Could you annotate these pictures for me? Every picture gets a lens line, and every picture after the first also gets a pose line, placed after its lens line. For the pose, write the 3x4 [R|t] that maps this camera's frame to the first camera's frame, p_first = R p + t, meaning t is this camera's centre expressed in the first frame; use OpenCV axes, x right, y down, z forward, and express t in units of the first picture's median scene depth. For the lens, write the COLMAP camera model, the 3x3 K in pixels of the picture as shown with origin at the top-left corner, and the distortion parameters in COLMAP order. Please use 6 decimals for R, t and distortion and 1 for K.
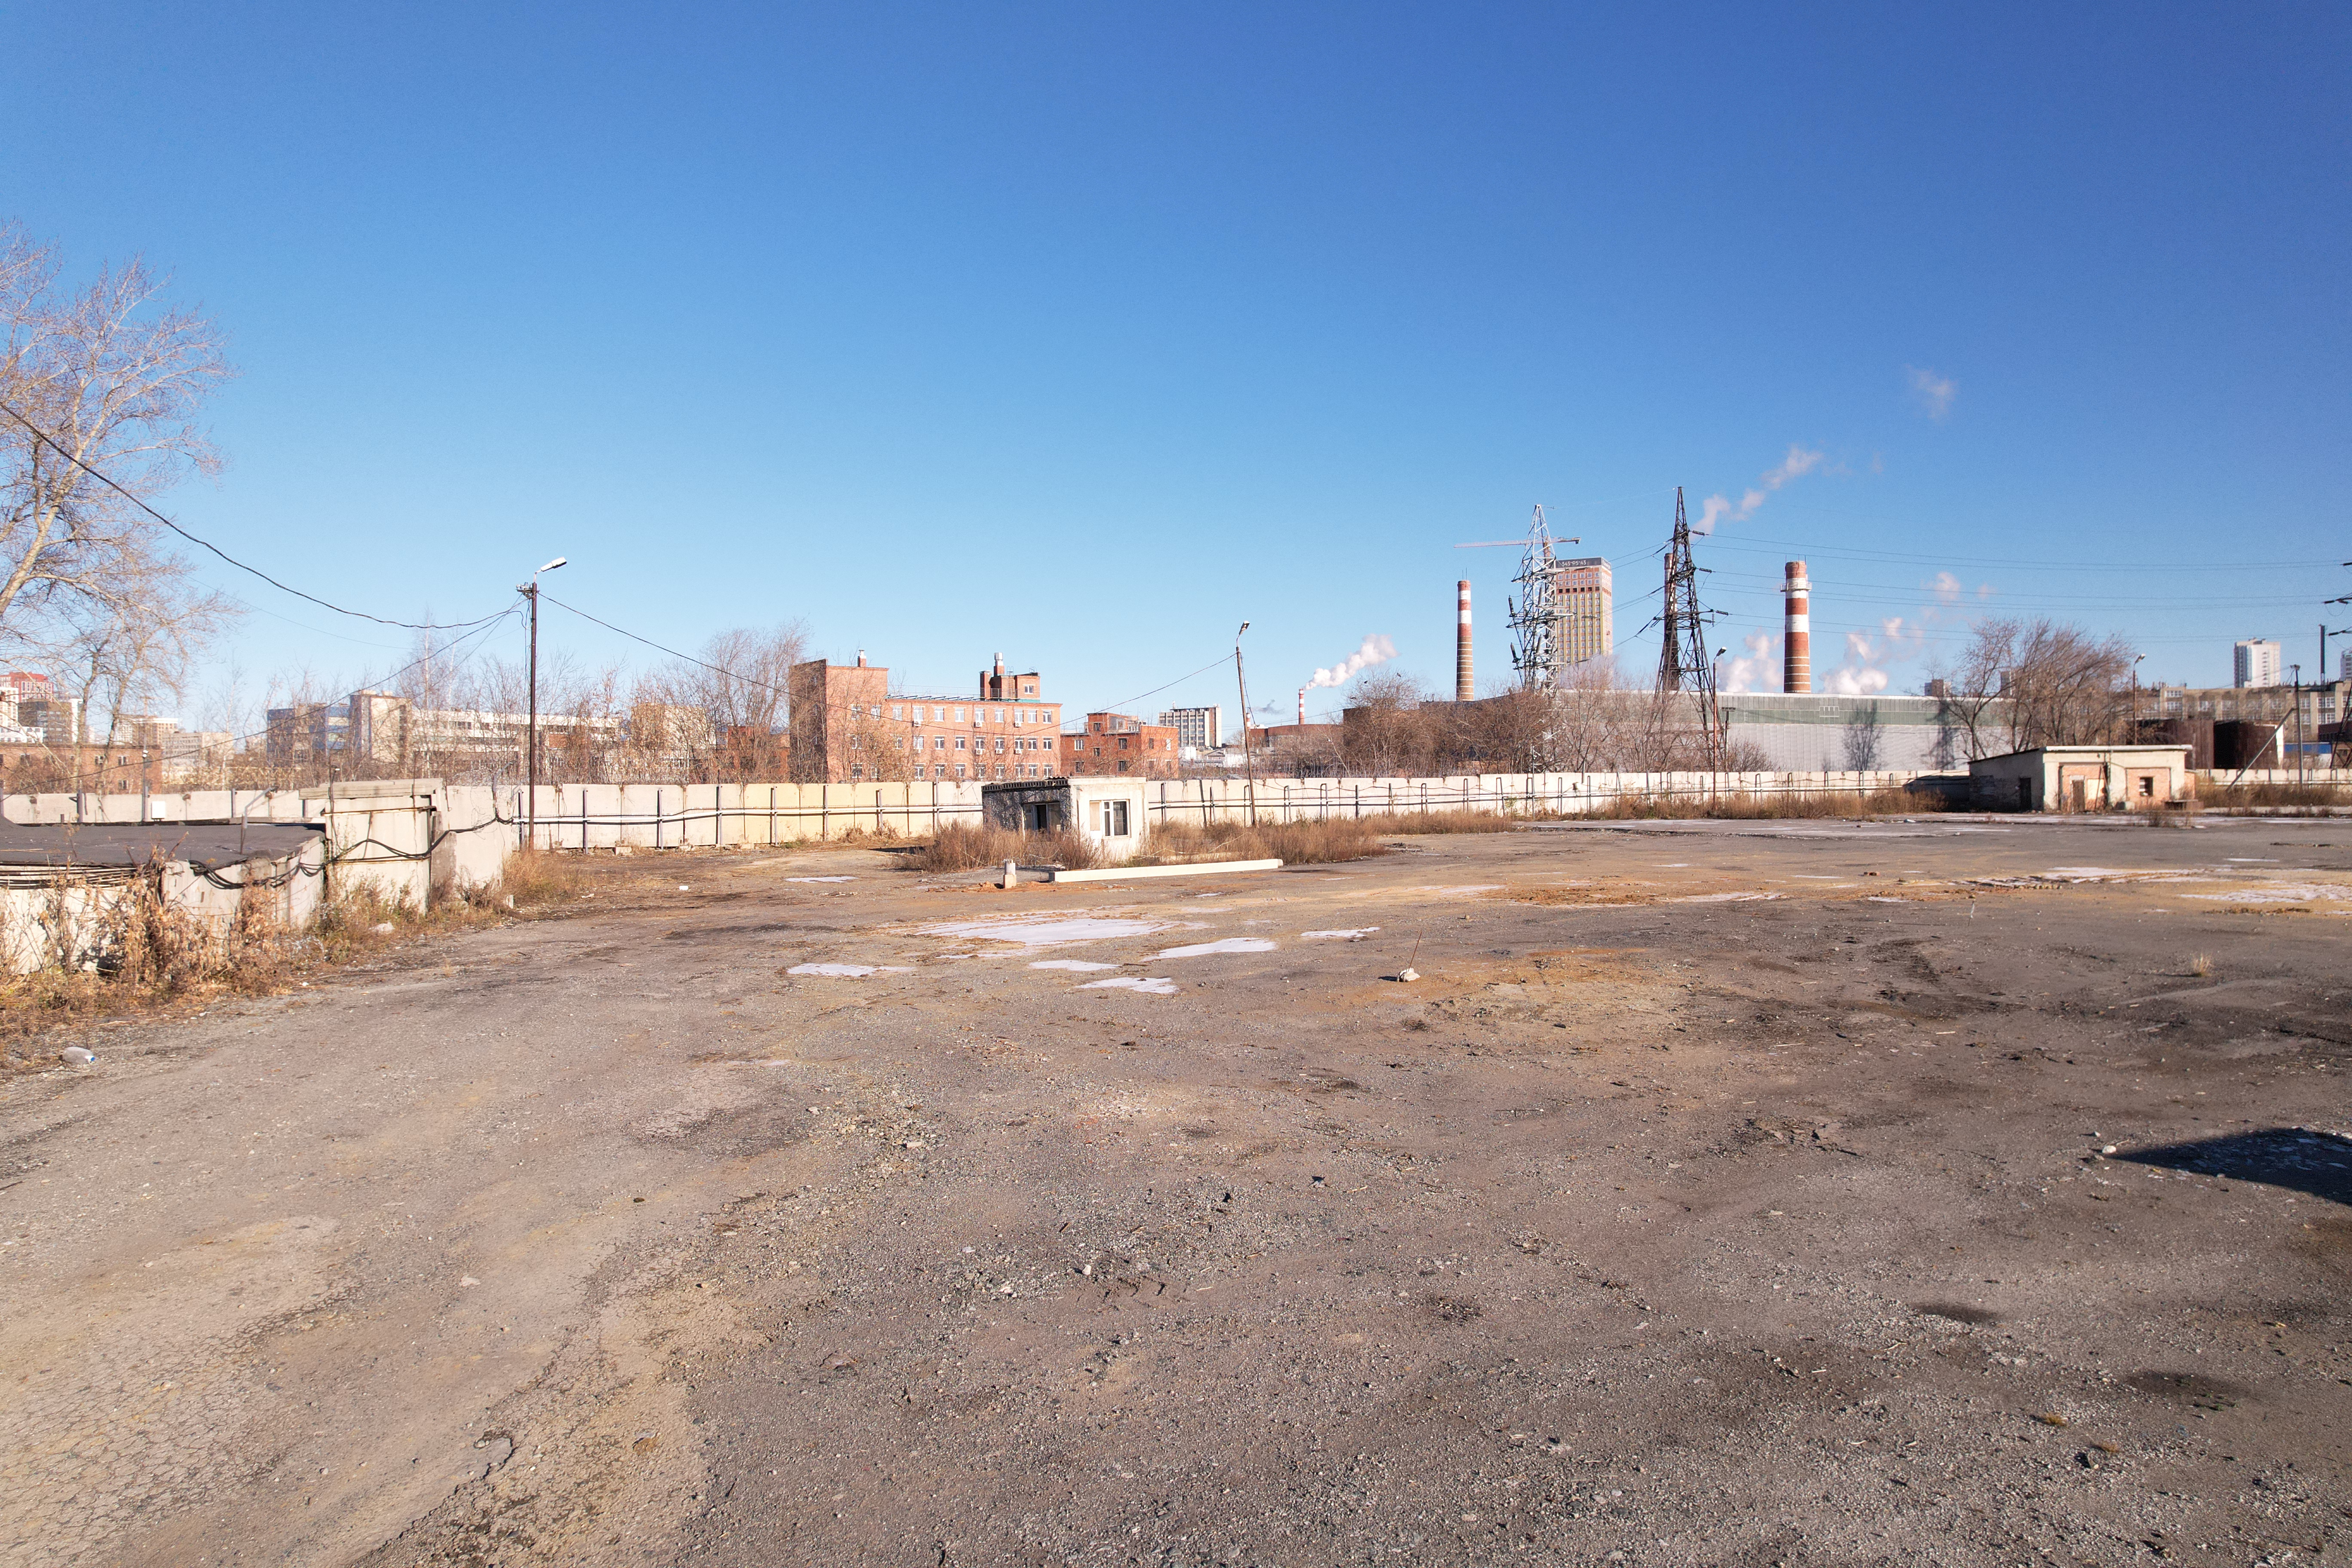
lens RADIAL K [[1511.6, 0, 1179.4], [0, 1511.6, 785.0], [0, 0, 1]] dist [-0.080831, 0.073909]
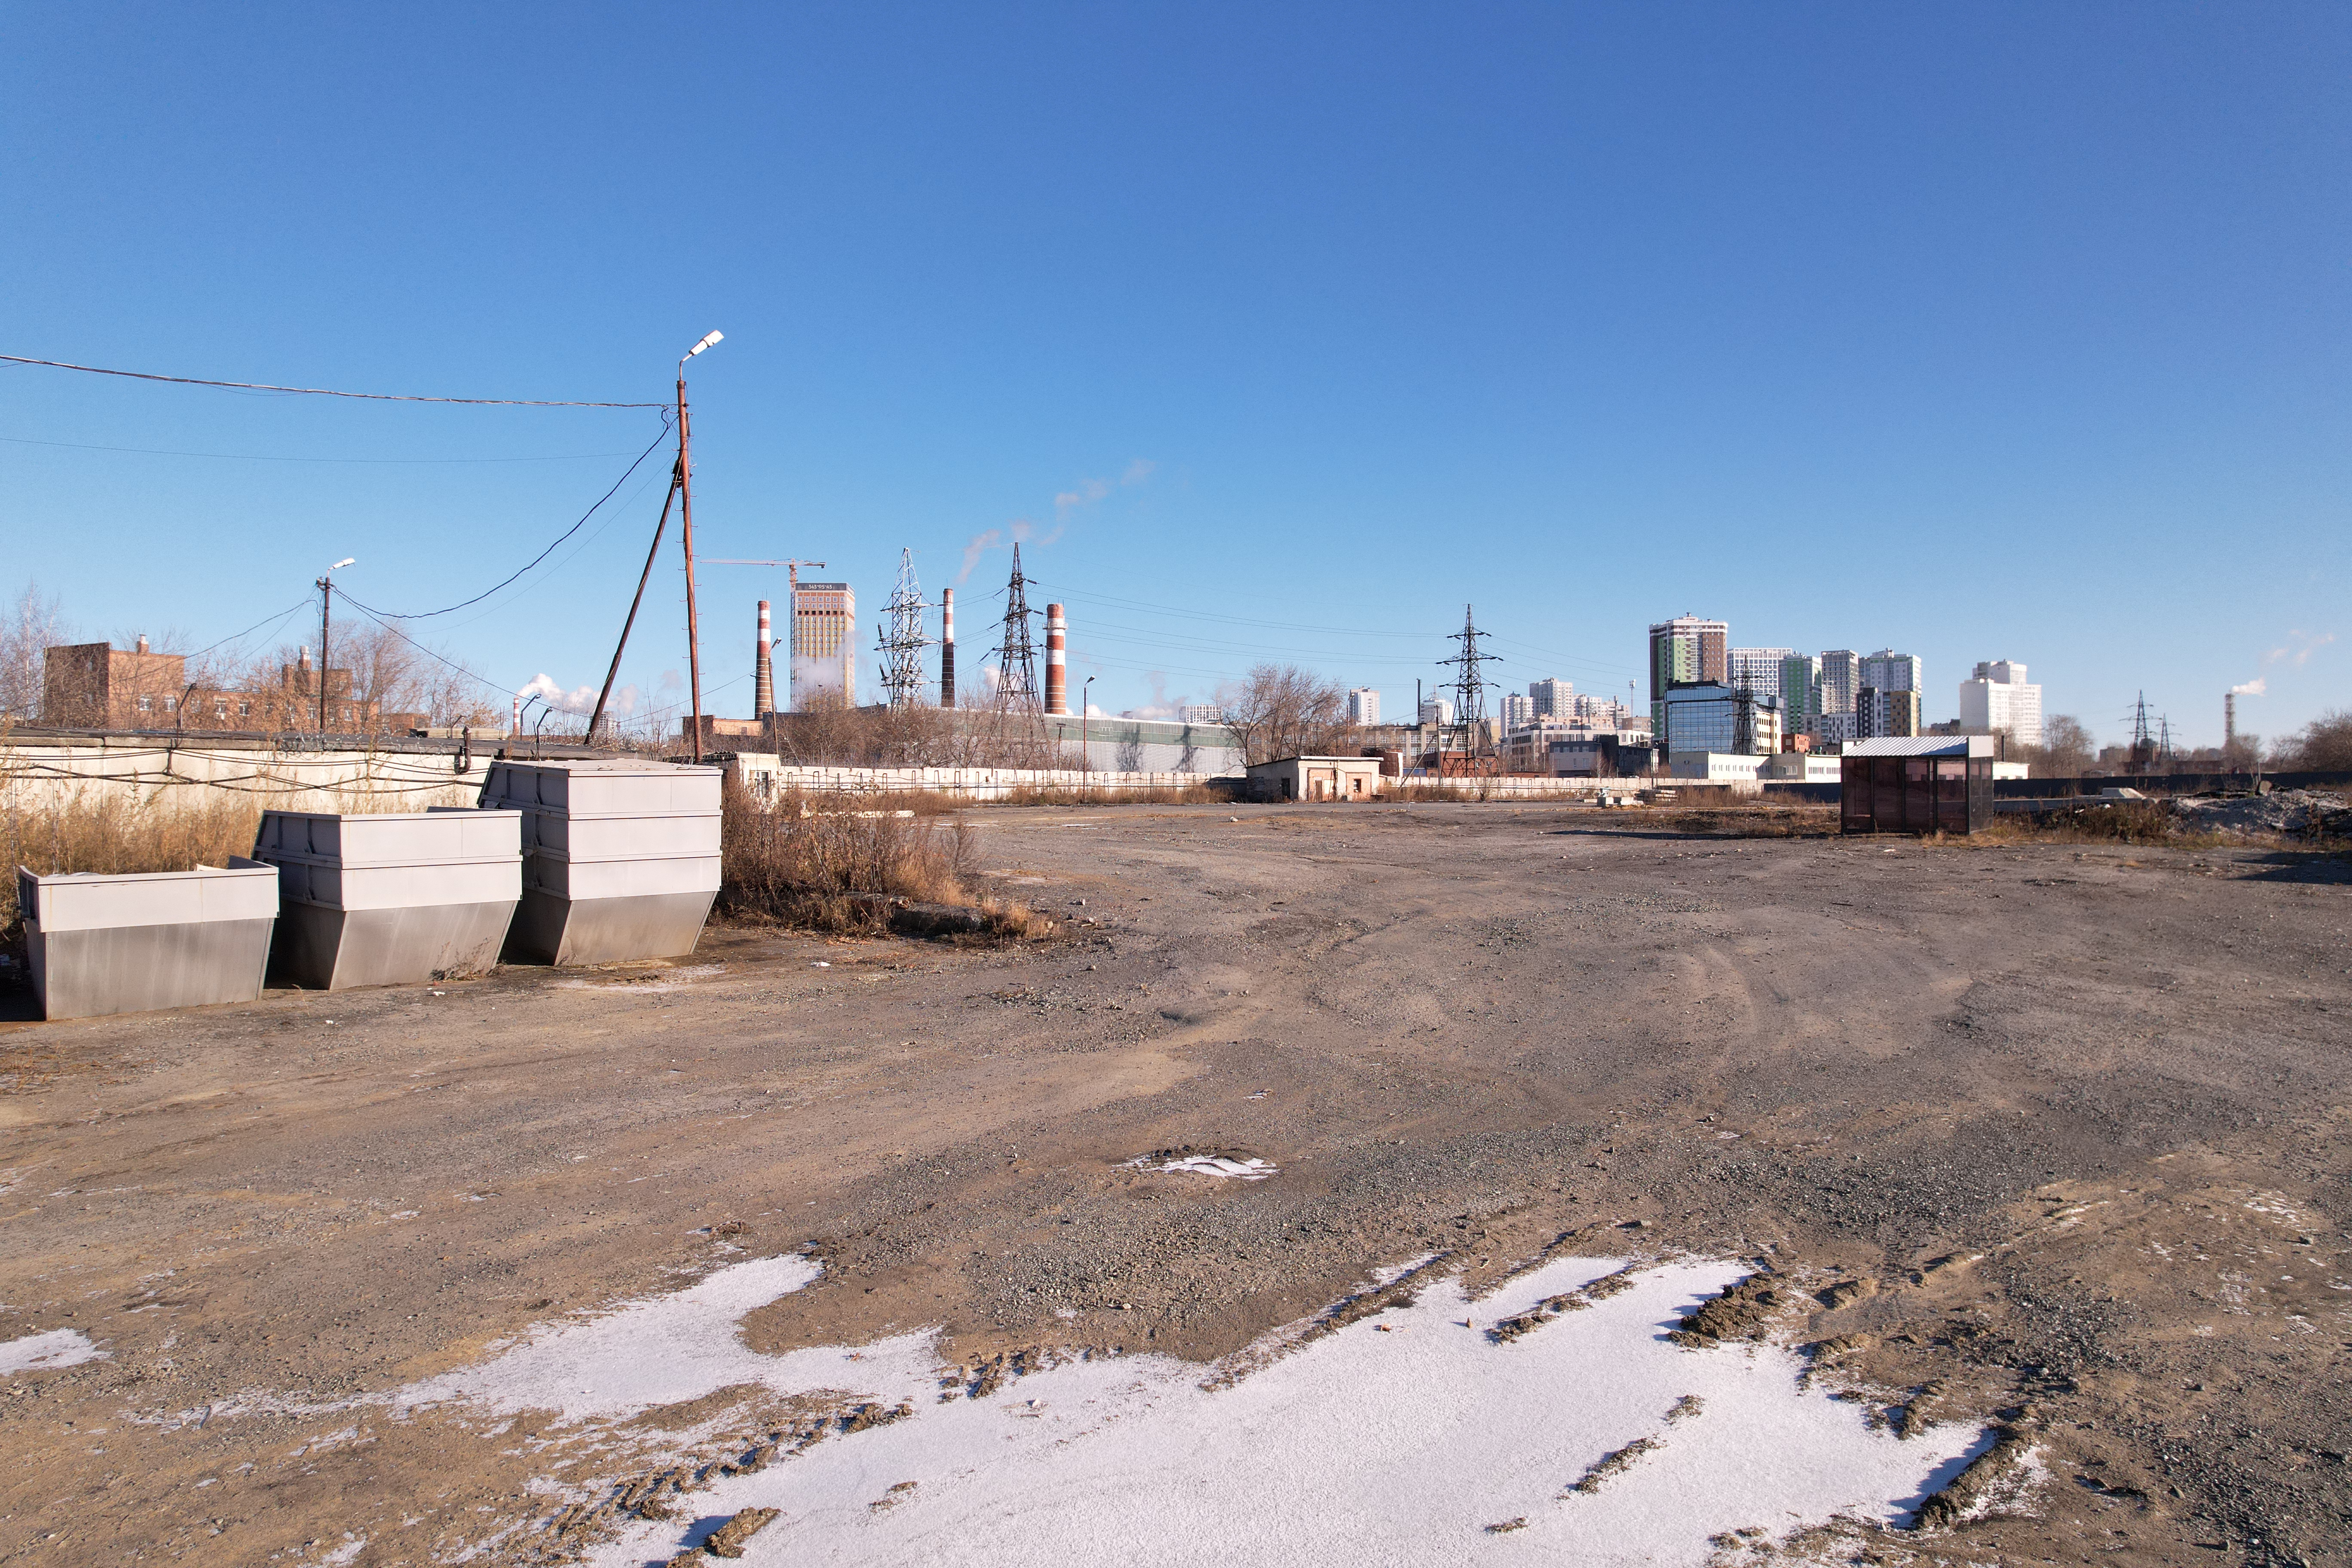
lens RADIAL K [[1511.6, 0, 1183.4], [0, 1511.6, 743.7], [0, 0, 1]] dist [-0.080831, 0.073909]
pose [[0.870553, 0.025841, 0.491395, -0.211818], [-0.005916, 0.999098, -0.042060, 0.022505], [-0.492038, 0.033708, 0.869921, -0.191201]]
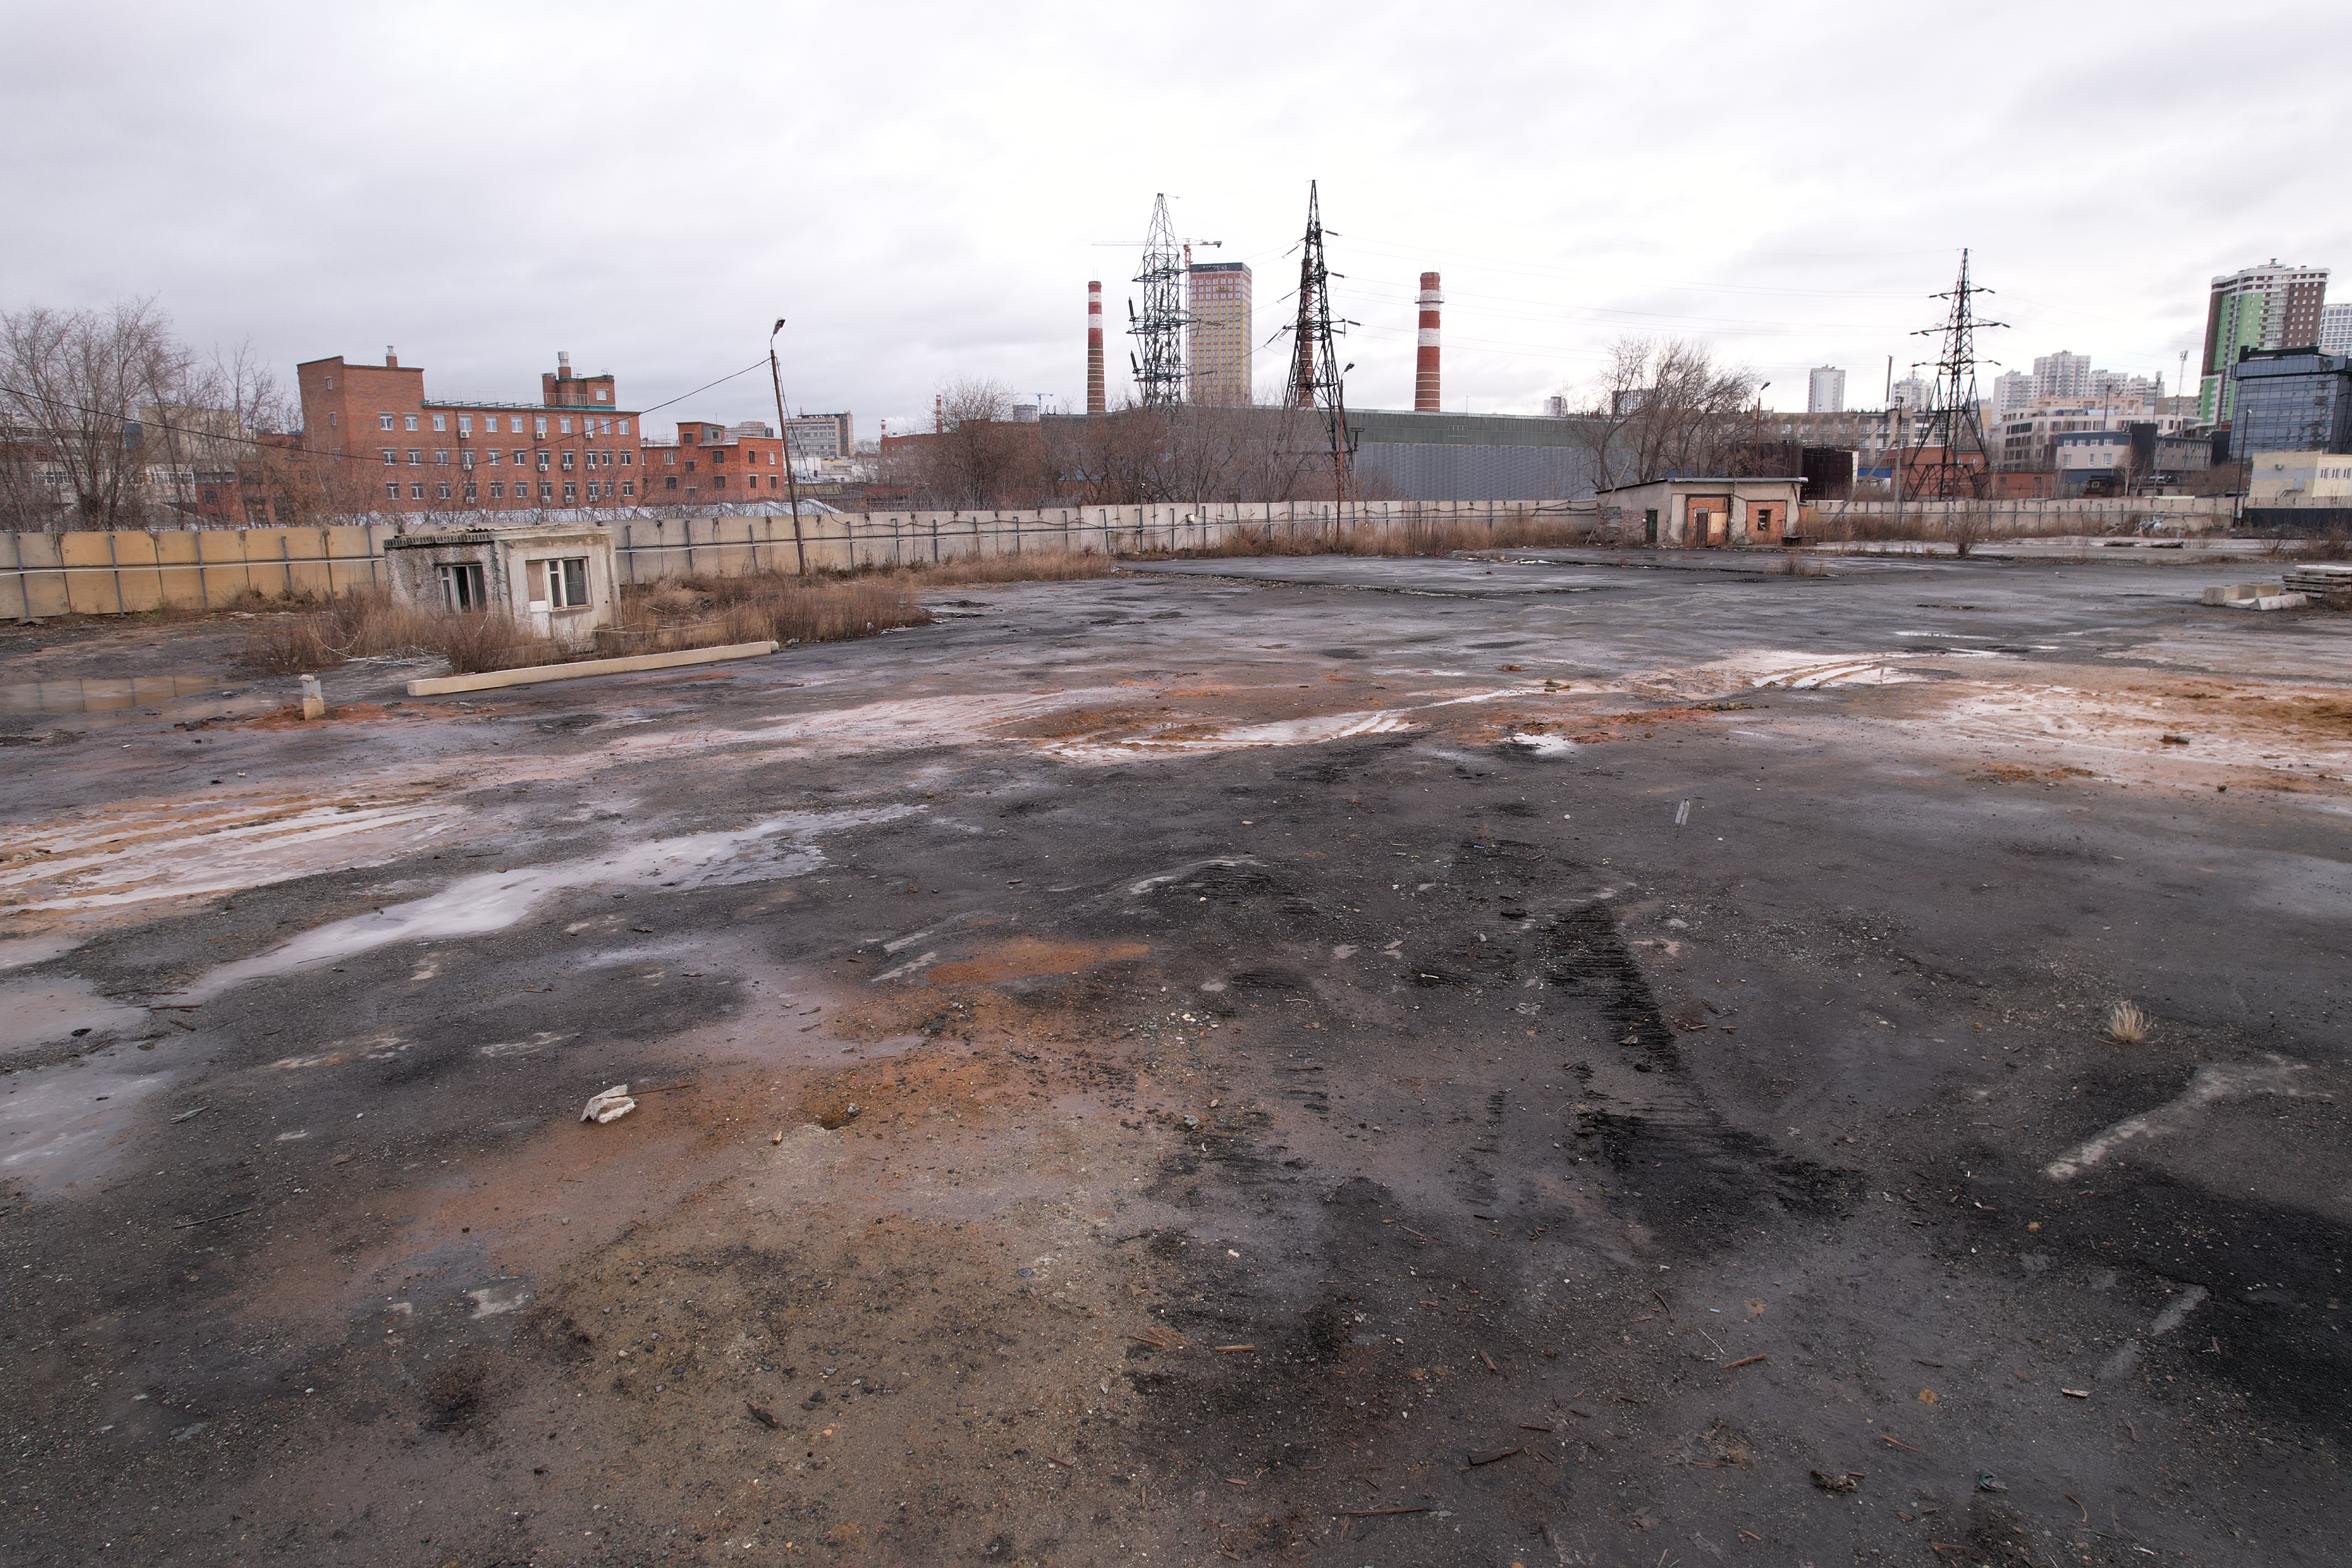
lens RADIAL K [[1511.6, 0, 1178.4], [0, 1511.6, 774.0], [0, 0, 1]] dist [-0.080831, 0.073909]
pose [[0.973124, -0.038753, 0.226999, 0.046024], [-0.003244, 0.983334, 0.181781, -0.011763], [-0.230260, -0.177632, 0.956780, 0.114281]]
